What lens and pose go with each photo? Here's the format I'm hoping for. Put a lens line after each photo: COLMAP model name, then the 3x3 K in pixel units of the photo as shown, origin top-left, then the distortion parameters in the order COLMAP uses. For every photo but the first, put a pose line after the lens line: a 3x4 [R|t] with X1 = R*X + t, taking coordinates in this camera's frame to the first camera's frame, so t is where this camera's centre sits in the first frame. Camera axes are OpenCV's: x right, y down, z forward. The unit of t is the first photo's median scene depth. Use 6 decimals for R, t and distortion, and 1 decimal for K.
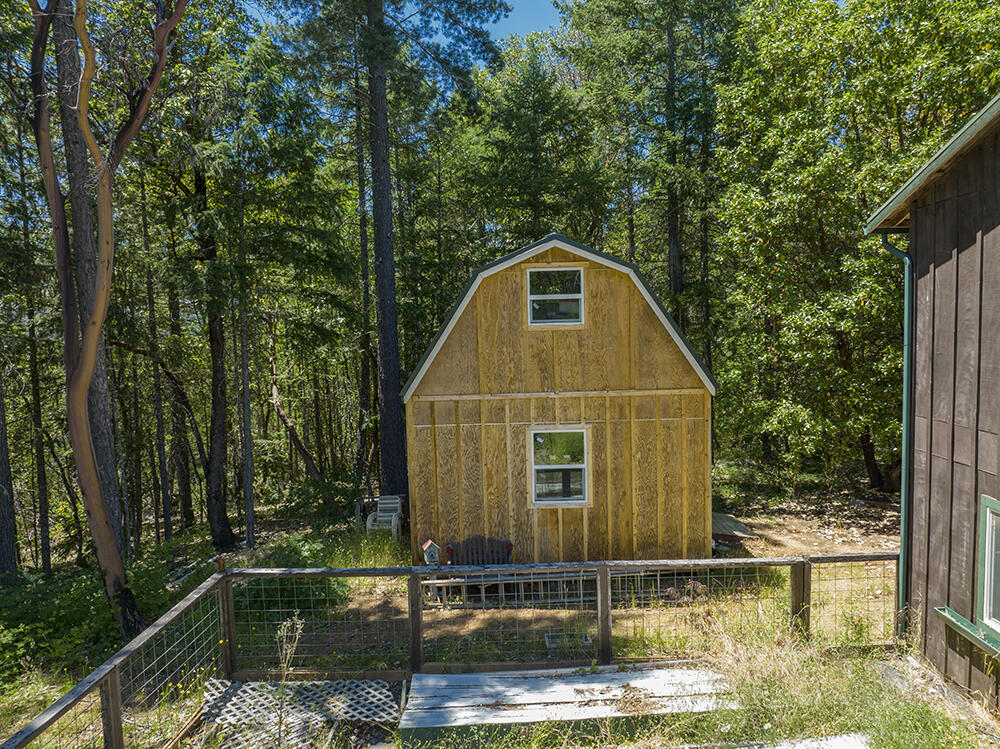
lens RADIAL K [[707.2, 0, 500.7], [0, 707.2, 375.5], [0, 0, 1]] dist [-0.023775, 0.004489]
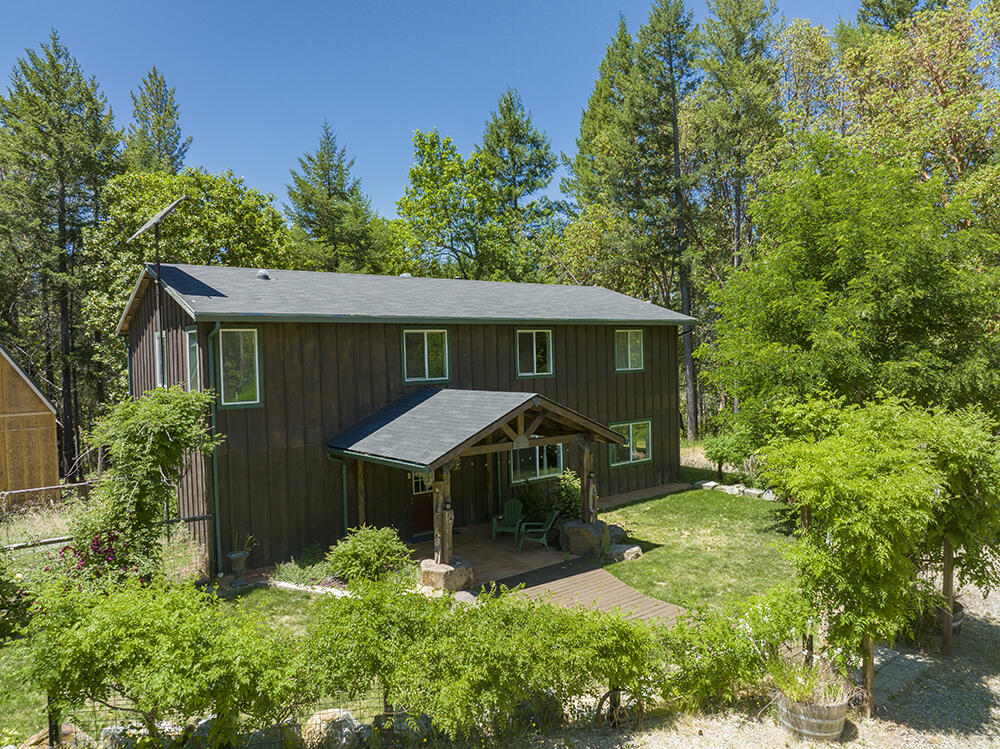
lens RADIAL K [[707.2, 0, 500.1], [0, 707.2, 373.1], [0, 0, 1]] dist [-0.023775, 0.004489]
pose [[0.776394, -0.011202, 0.630148, 0.043351], [0.050381, 0.997745, -0.044338, 0.058659], [-0.628231, 0.066171, 0.775208, -1.159455]]
